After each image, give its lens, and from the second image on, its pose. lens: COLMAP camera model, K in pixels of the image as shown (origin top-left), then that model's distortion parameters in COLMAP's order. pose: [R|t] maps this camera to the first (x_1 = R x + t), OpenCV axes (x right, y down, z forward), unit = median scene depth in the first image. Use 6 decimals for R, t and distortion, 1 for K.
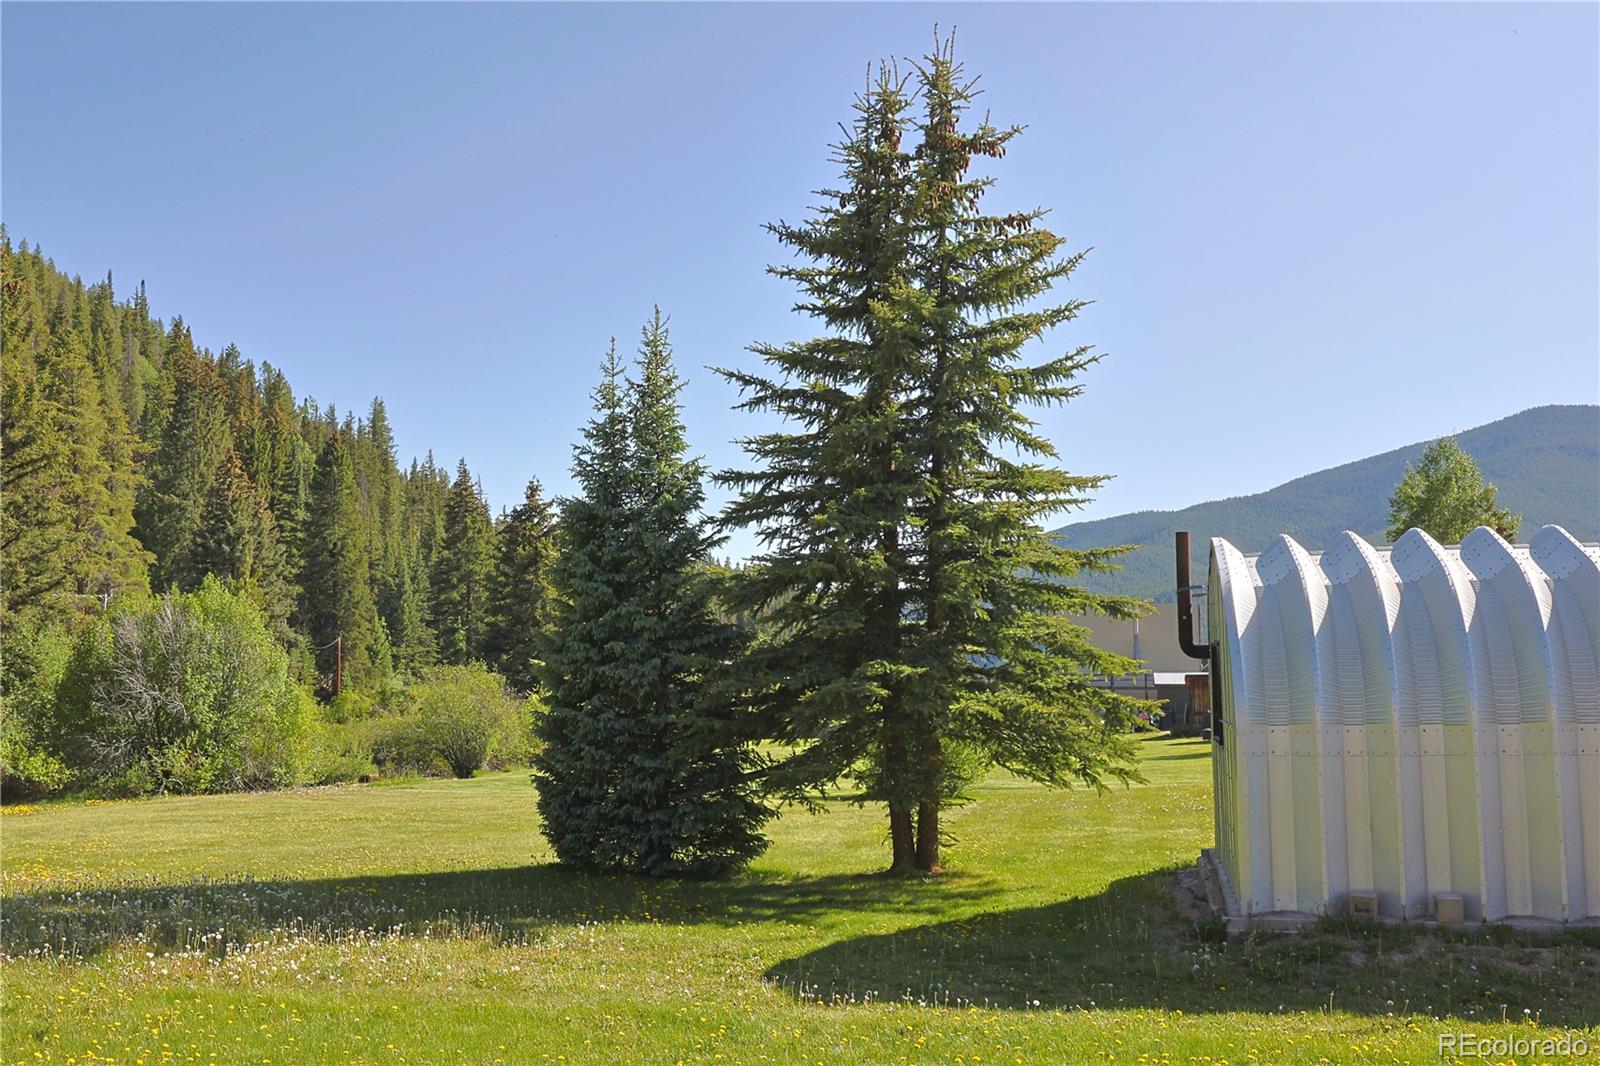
lens RADIAL K [[1652.8, 0, 794.1], [0, 1652.8, 494.1], [0, 0, 1]] dist [0.043351, -0.021052]
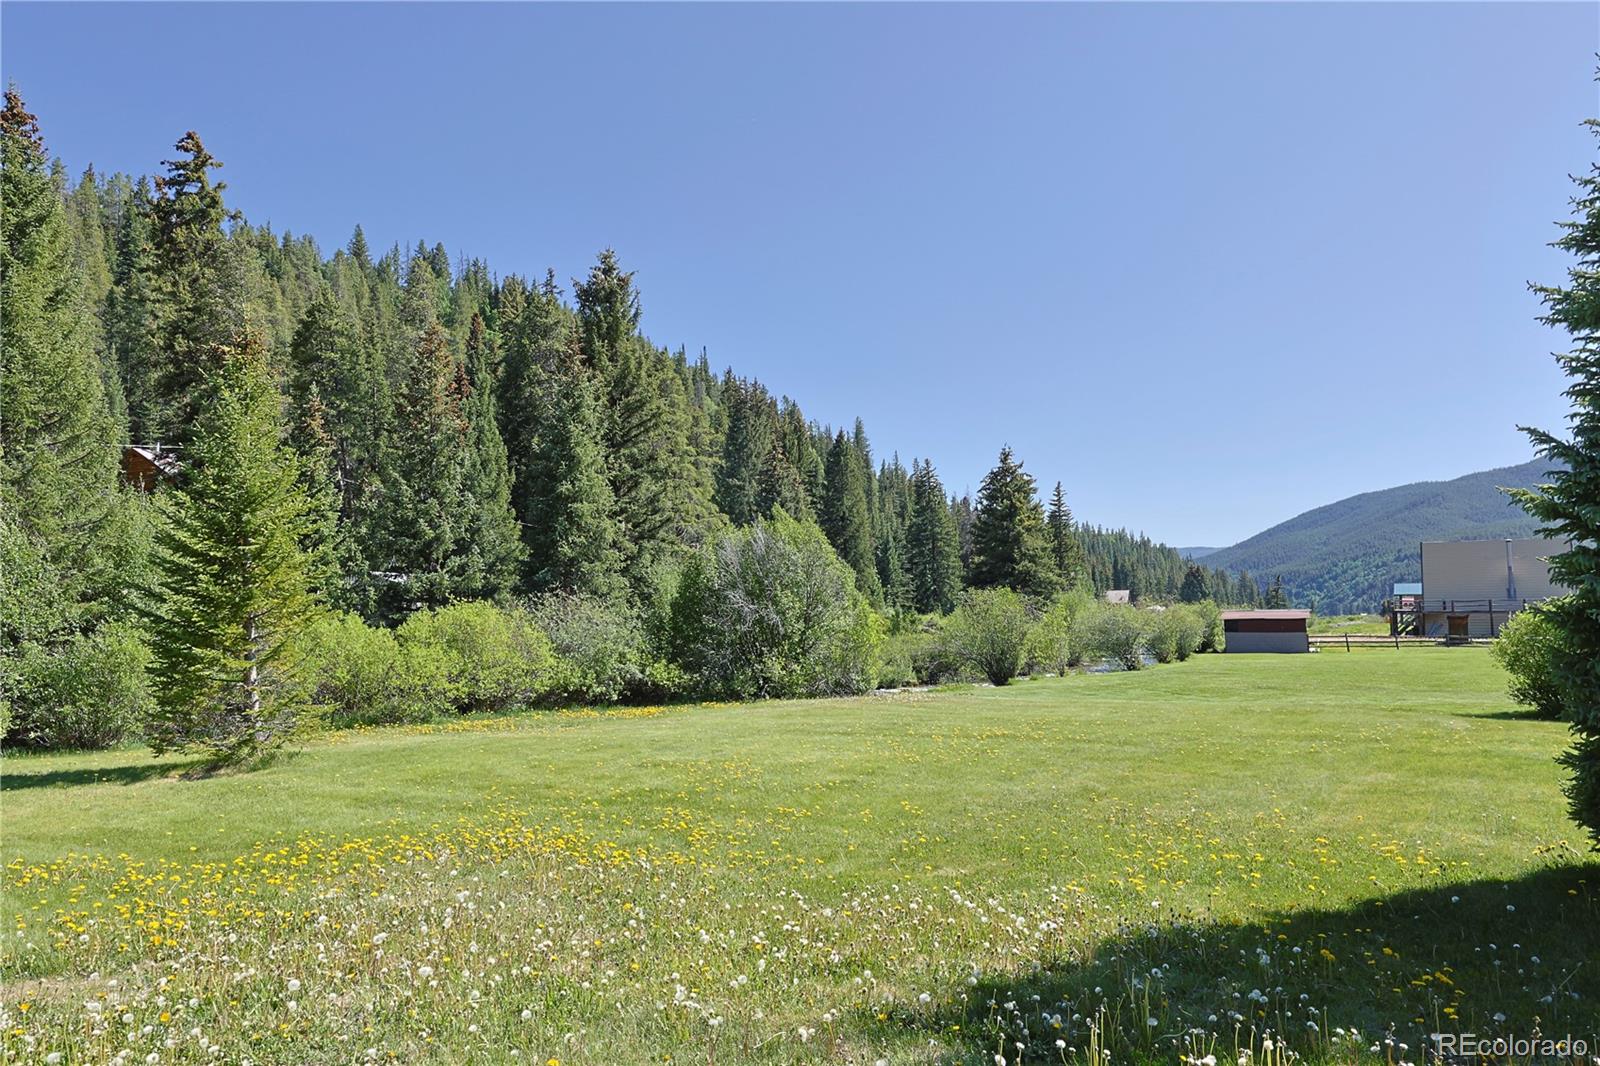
lens RADIAL K [[1018.8, 0, 800.0], [0, 1018.8, 533.0], [0, 0, 1]] dist [0.041505, 0.000173]
pose [[0.961415, -0.032713, -0.273151, -0.097976], [0.040213, 0.998951, 0.021902, 0.033214], [0.272148, -0.032041, 0.961722, 0.208331]]
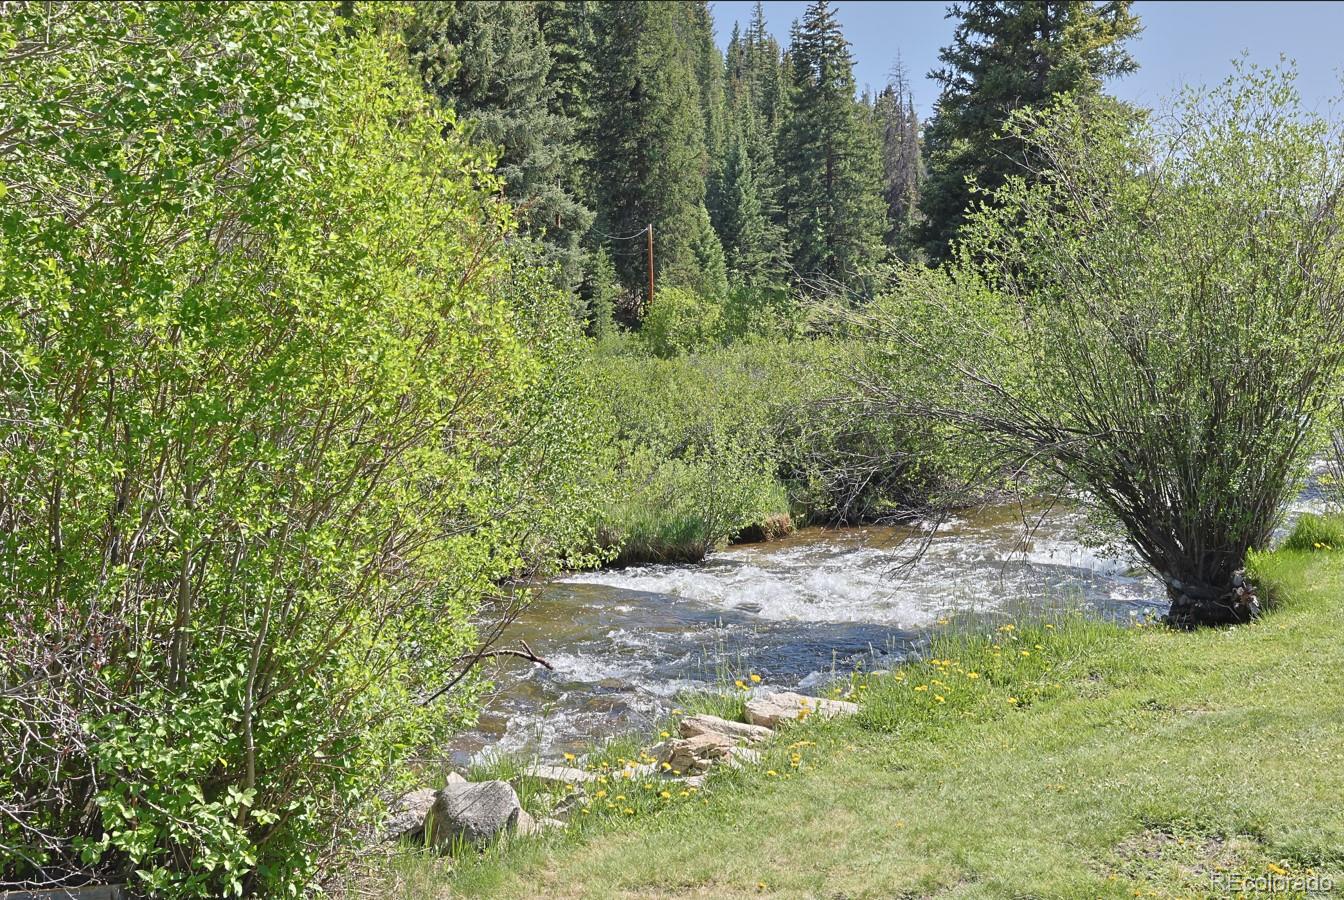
lens RADIAL K [[1388.4, 0, 667.0], [0, 1388.4, 417.3], [0, 0, 1]] dist [0.043351, -0.021052]
pose [[0.967570, 0.006528, -0.252520, -0.161461], [0.036942, 0.985261, 0.167021, 0.083600], [0.249888, -0.170933, 0.953068, 0.584624]]
